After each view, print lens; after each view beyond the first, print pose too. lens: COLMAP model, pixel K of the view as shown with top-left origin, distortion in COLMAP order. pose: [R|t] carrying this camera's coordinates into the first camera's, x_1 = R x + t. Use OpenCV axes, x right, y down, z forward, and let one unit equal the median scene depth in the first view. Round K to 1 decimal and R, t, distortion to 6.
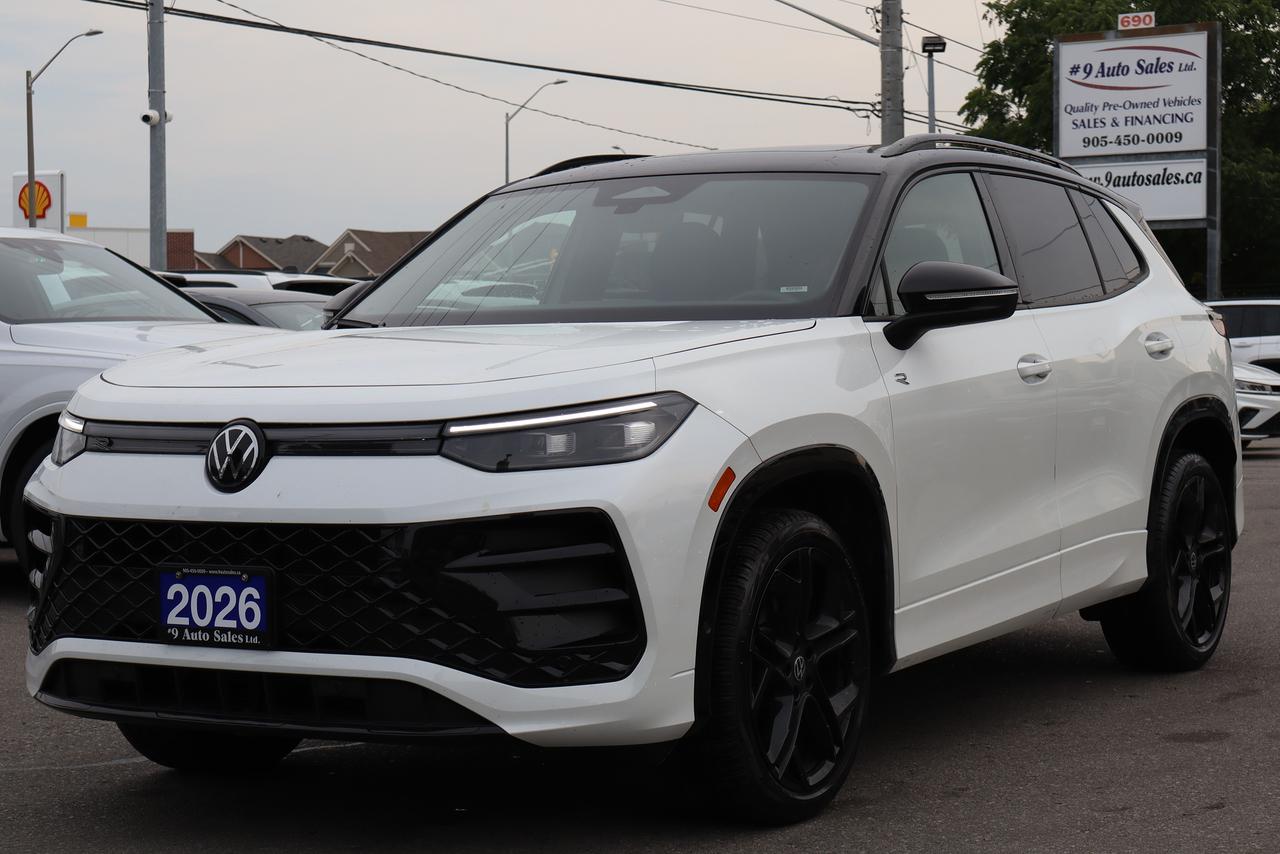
lens RADIAL K [[2485.0, 0, 640.0], [0, 2485.0, 427.0], [0, 0, 1]] dist [-0.013308, -0.114611]
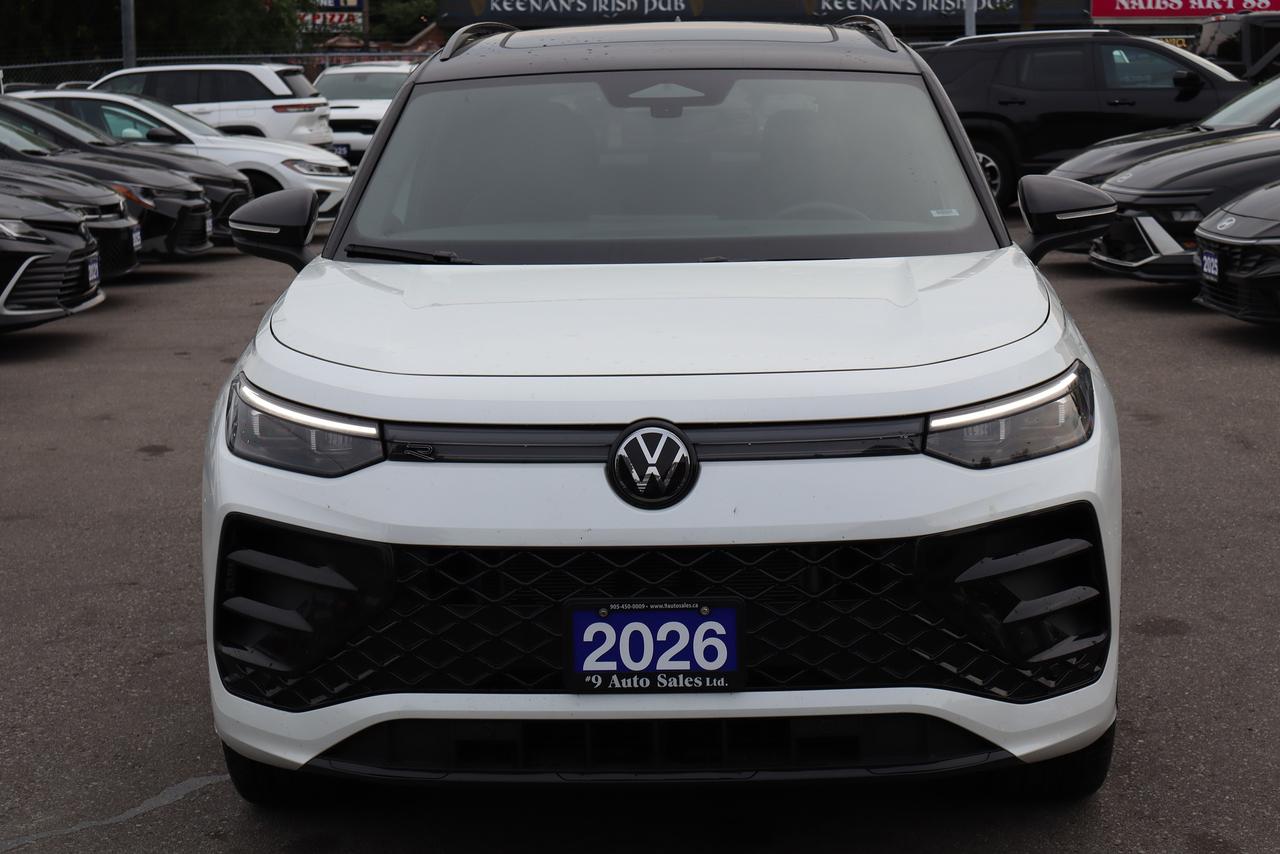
lens RADIAL K [[2556.8, 0, 640.0], [0, 2556.8, 427.0], [0, 0, 1]] dist [-0.043918, 0.266286]
pose [[0.875747, -0.069380, 0.477758, -0.583472], [0.019843, 0.993956, 0.107969, -0.094998], [-0.482362, -0.085073, 0.871831, 0.253461]]
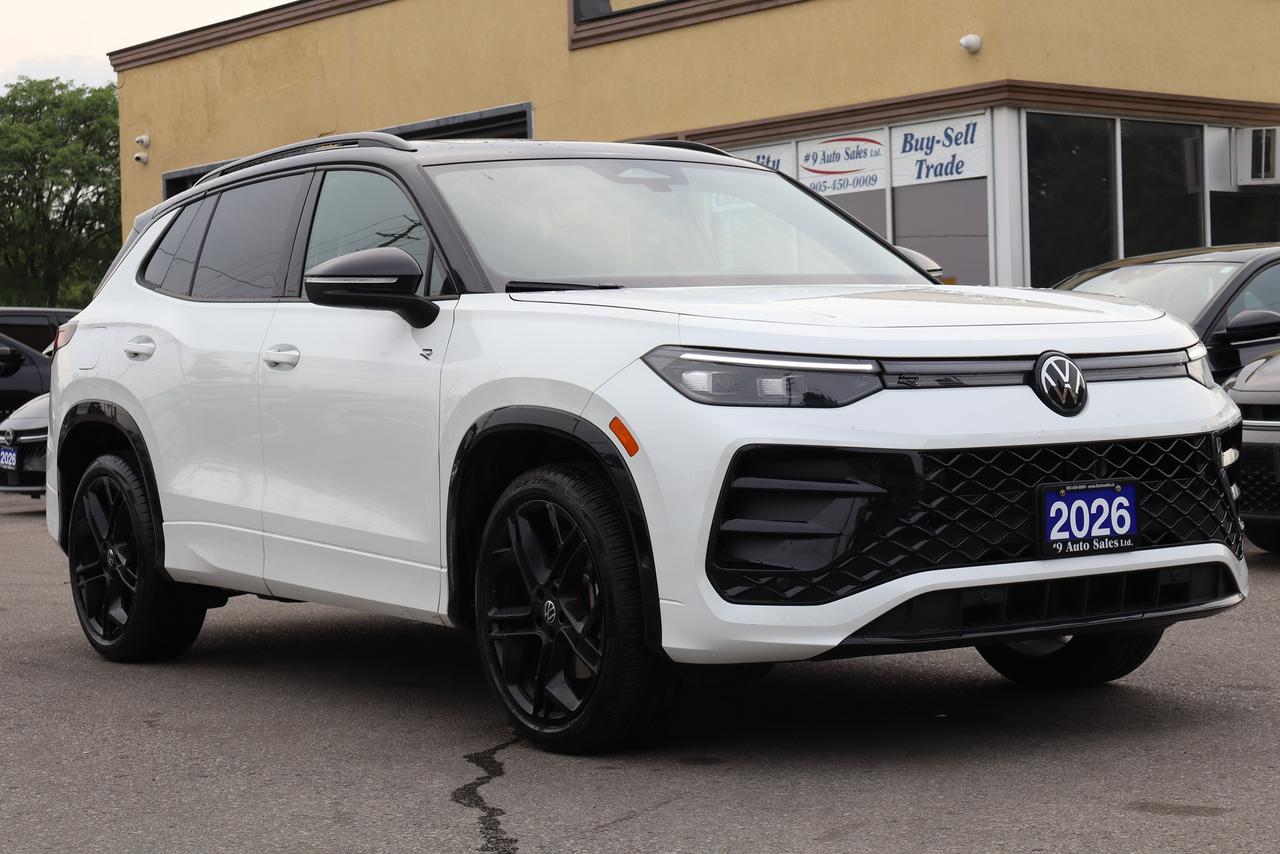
lens RADIAL K [[2556.8, 0, 640.0], [0, 2556.8, 427.0], [0, 0, 1]] dist [-0.043918, 0.266286]
pose [[0.427200, -0.017778, 0.903982, -1.279079], [0.057666, 0.998307, -0.007619, 0.028931], [-0.902316, 0.055384, 0.427502, 0.691975]]
